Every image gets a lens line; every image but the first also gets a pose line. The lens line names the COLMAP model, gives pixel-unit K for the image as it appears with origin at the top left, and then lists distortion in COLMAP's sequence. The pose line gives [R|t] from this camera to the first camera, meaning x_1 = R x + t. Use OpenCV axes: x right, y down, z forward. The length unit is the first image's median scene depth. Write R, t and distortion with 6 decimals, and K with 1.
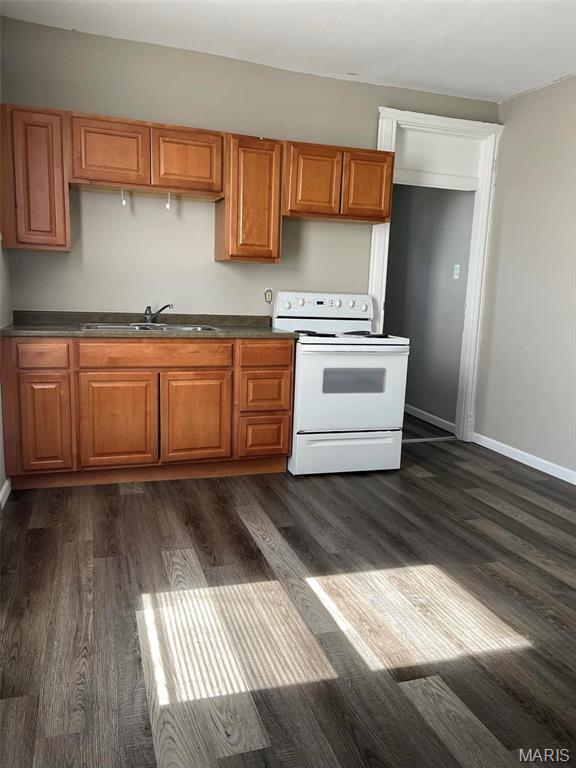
lens RADIAL K [[579.9, 0, 291.3], [0, 579.9, 386.8], [0, 0, 1]] dist [0.069924, -0.089174]
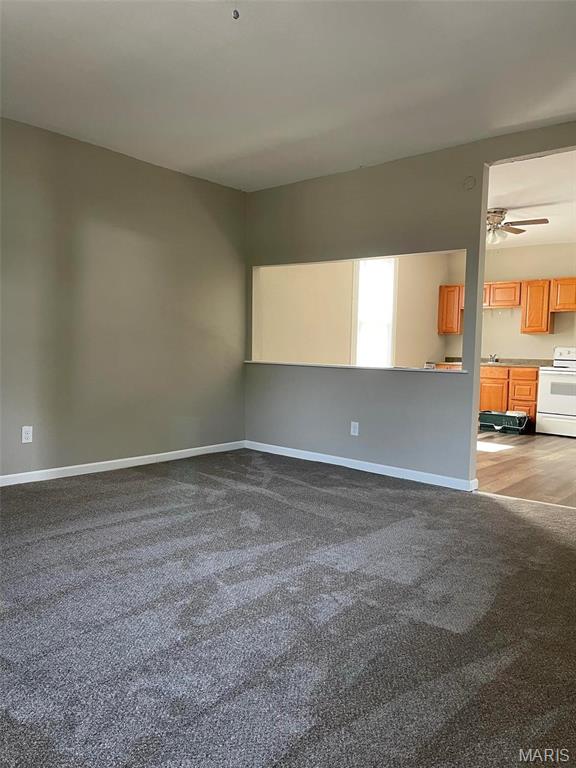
lens RADIAL K [[588.8, 0, 282.8], [0, 588.8, 386.7], [0, 0, 1]] dist [0.068738, -0.071930]
pose [[0.474752, 0.033014, -0.879500, 1.465128], [-0.147073, 0.988221, -0.042294, 0.215394], [0.867744, 0.149430, 0.474015, -0.849848]]
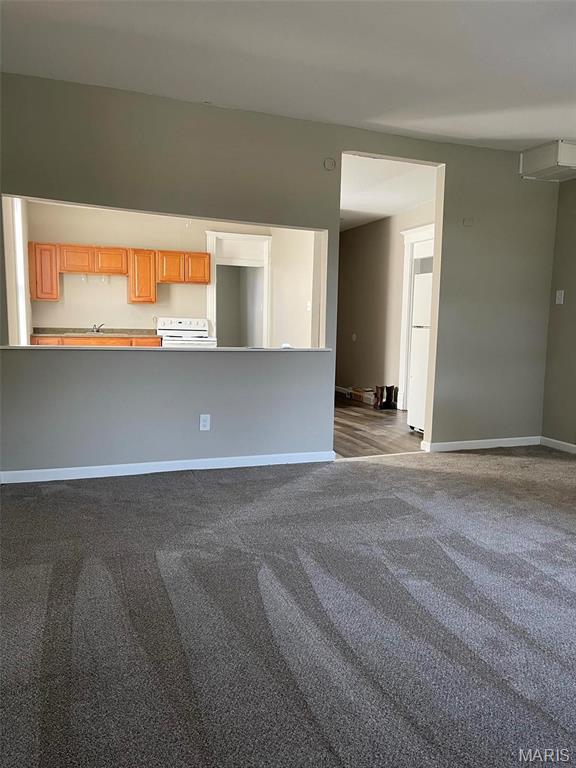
lens RADIAL K [[588.8, 0, 282.8], [0, 588.8, 386.7], [0, 0, 1]] dist [0.068738, -0.071930]
pose [[0.999466, -0.017036, 0.027868, 0.394397], [0.018463, 0.998490, -0.051746, 0.222231], [-0.026944, 0.052233, 0.998271, -1.223284]]
